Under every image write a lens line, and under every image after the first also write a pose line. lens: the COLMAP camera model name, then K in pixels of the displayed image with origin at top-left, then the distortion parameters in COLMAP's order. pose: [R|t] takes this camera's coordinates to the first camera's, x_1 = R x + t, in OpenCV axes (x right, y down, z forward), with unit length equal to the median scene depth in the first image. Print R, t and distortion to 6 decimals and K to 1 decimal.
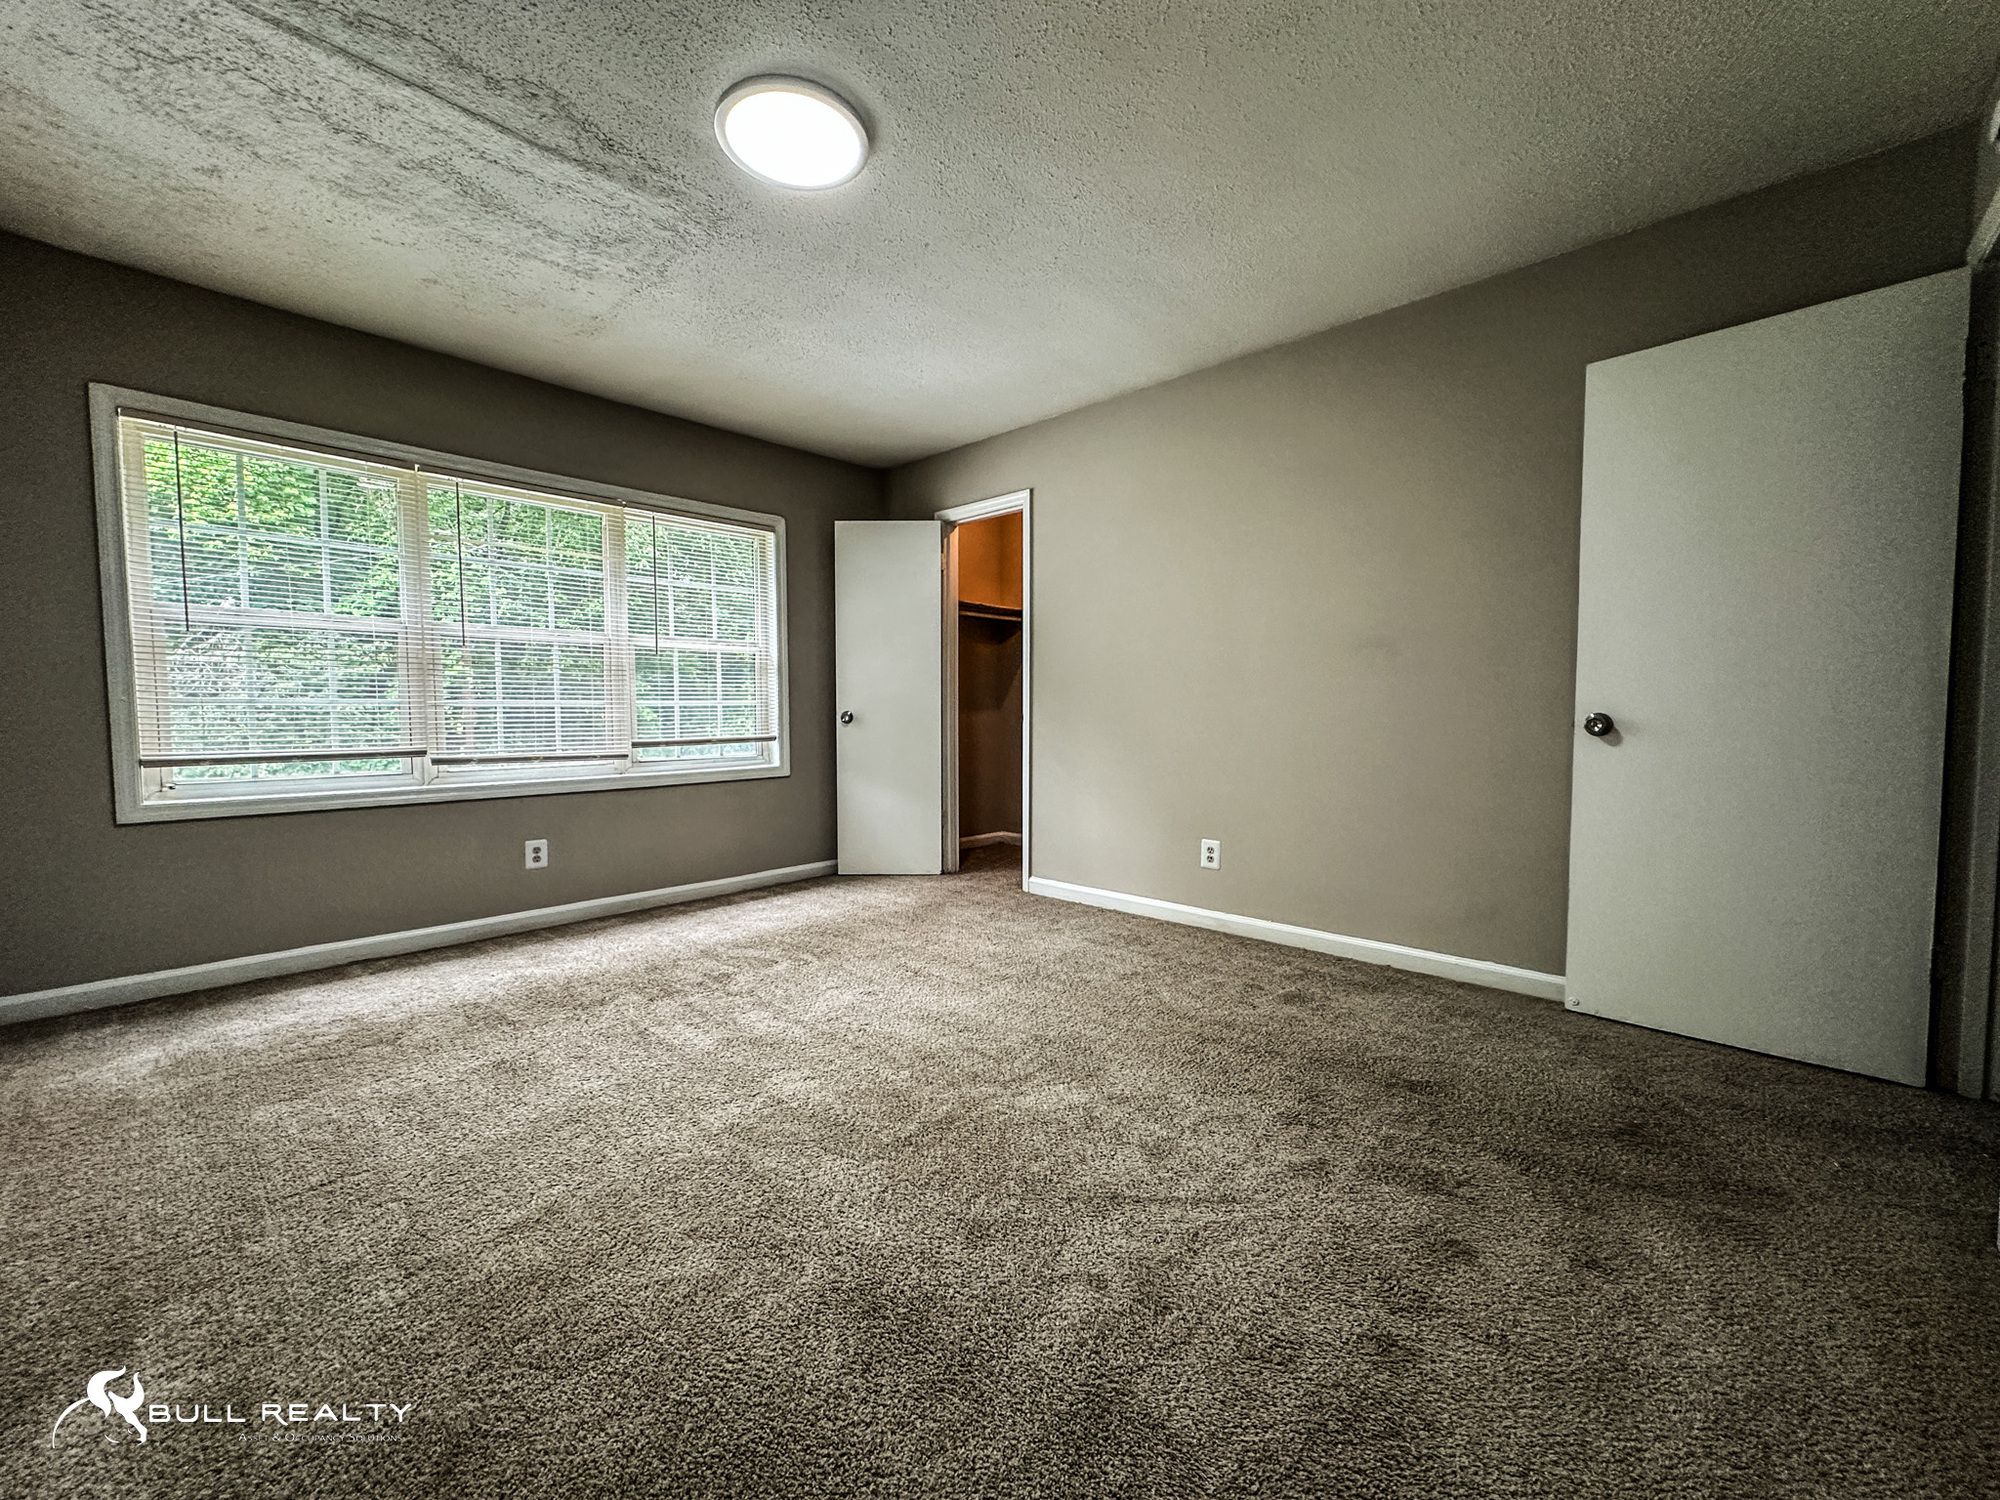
lens RADIAL K [[802.5, 0, 1005.5], [0, 802.5, 748.6], [0, 0, 1]] dist [-0.002717, 0.000924]
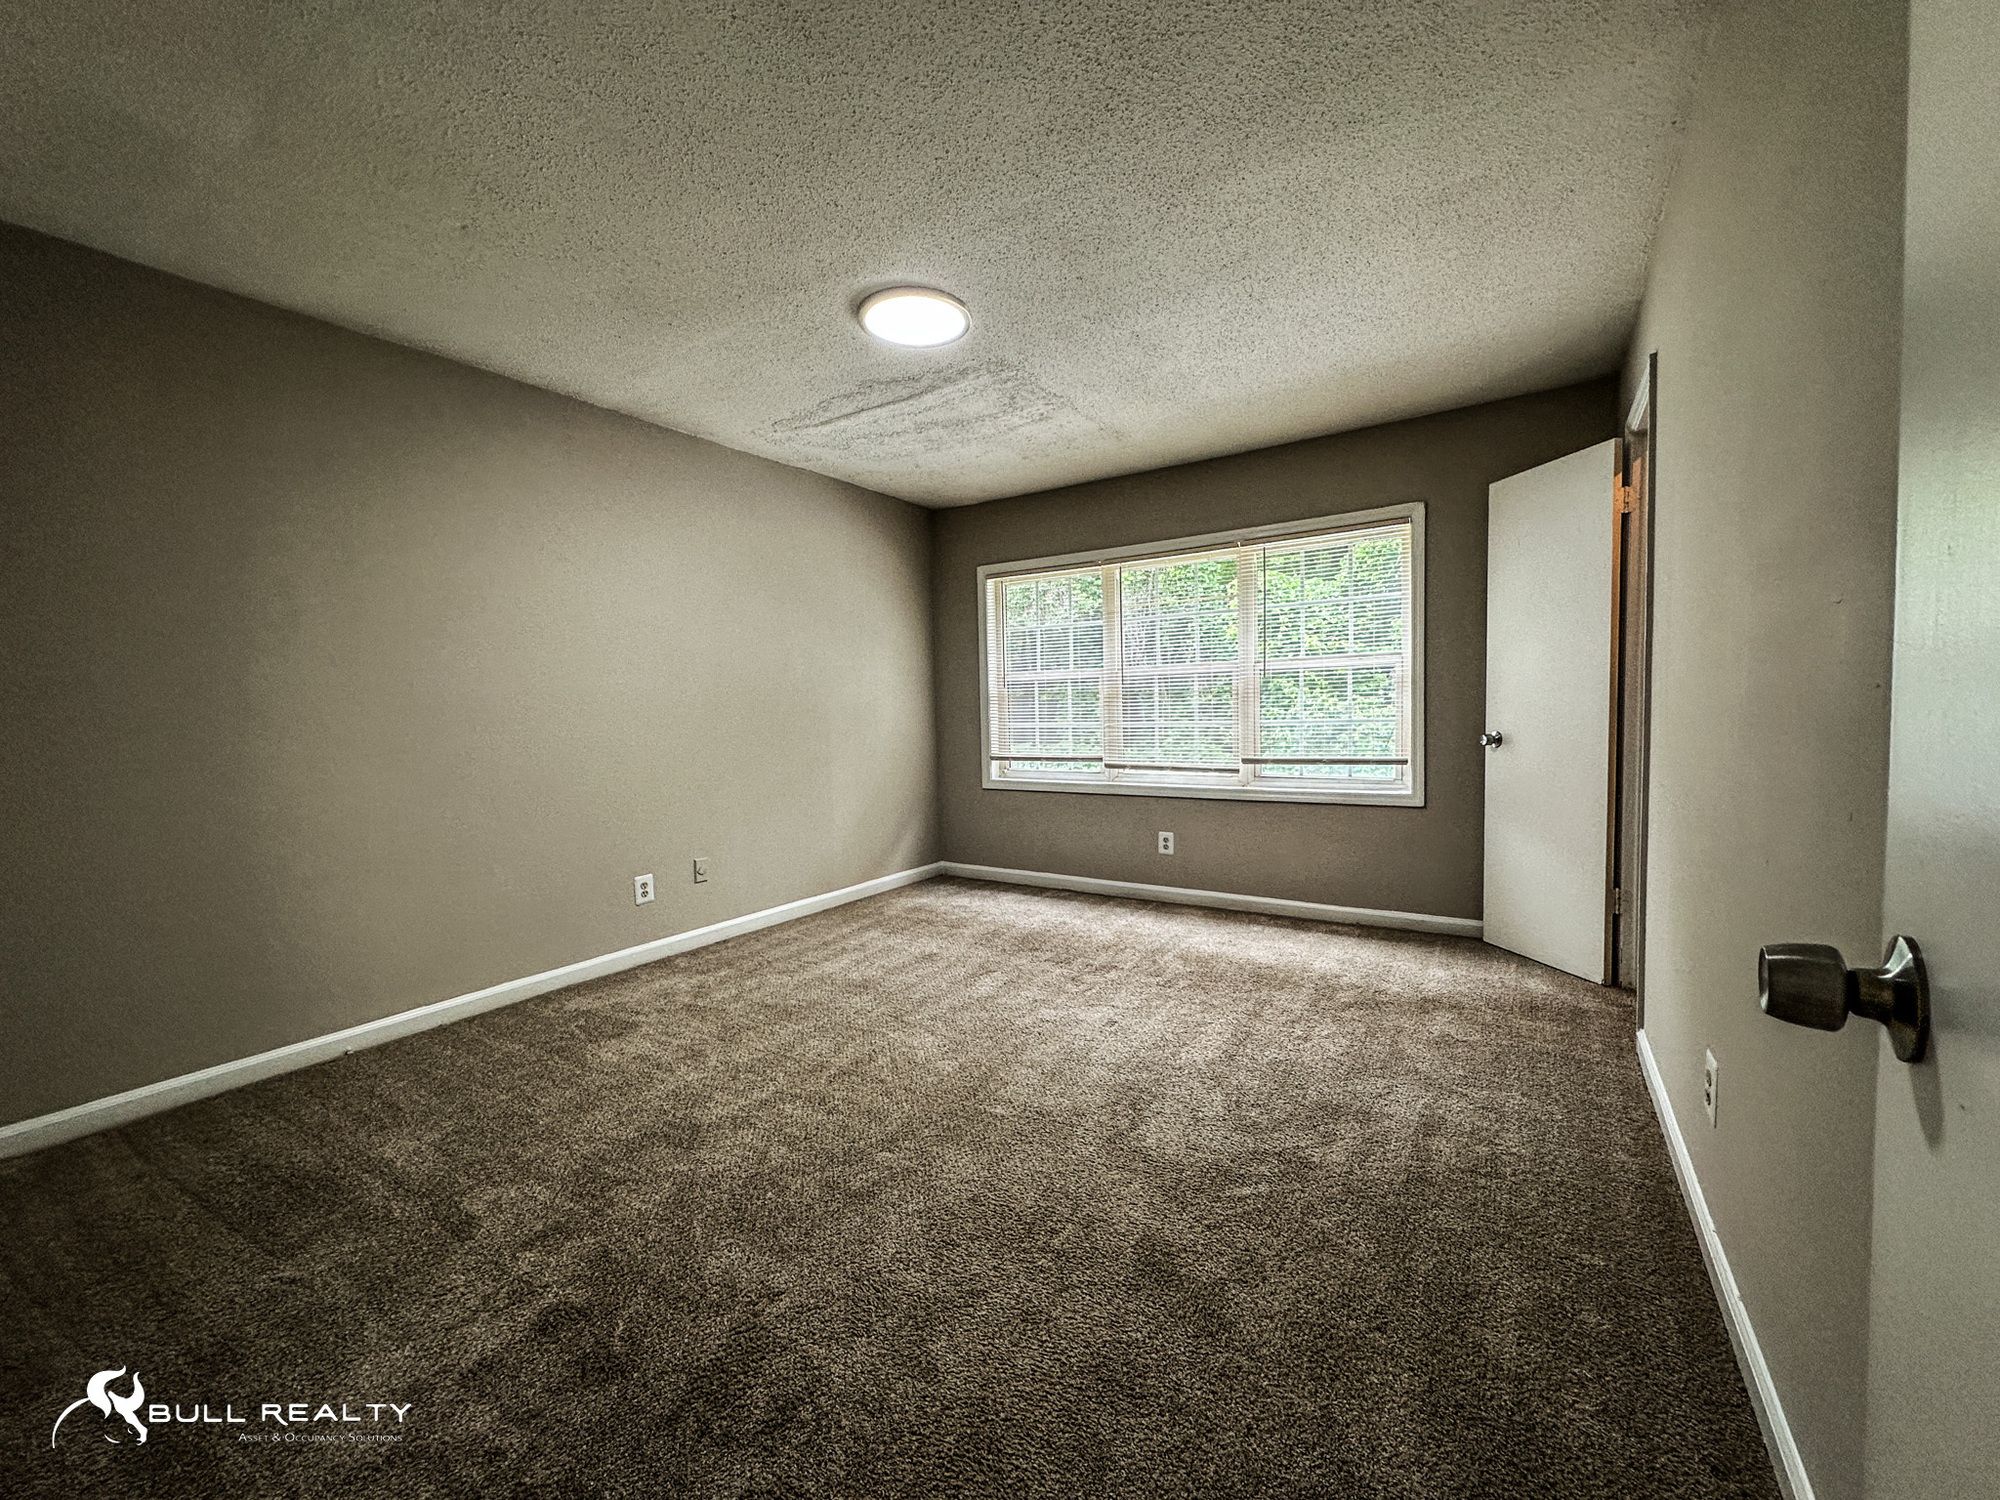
lens RADIAL K [[802.5, 0, 992.0], [0, 802.5, 753.9], [0, 0, 1]] dist [-0.002717, 0.000924]
pose [[0.152821, 0.053249, -0.986818, 0.684800], [-0.025646, 0.998425, 0.049904, -0.072884], [0.987921, 0.017682, 0.153946, 0.583866]]
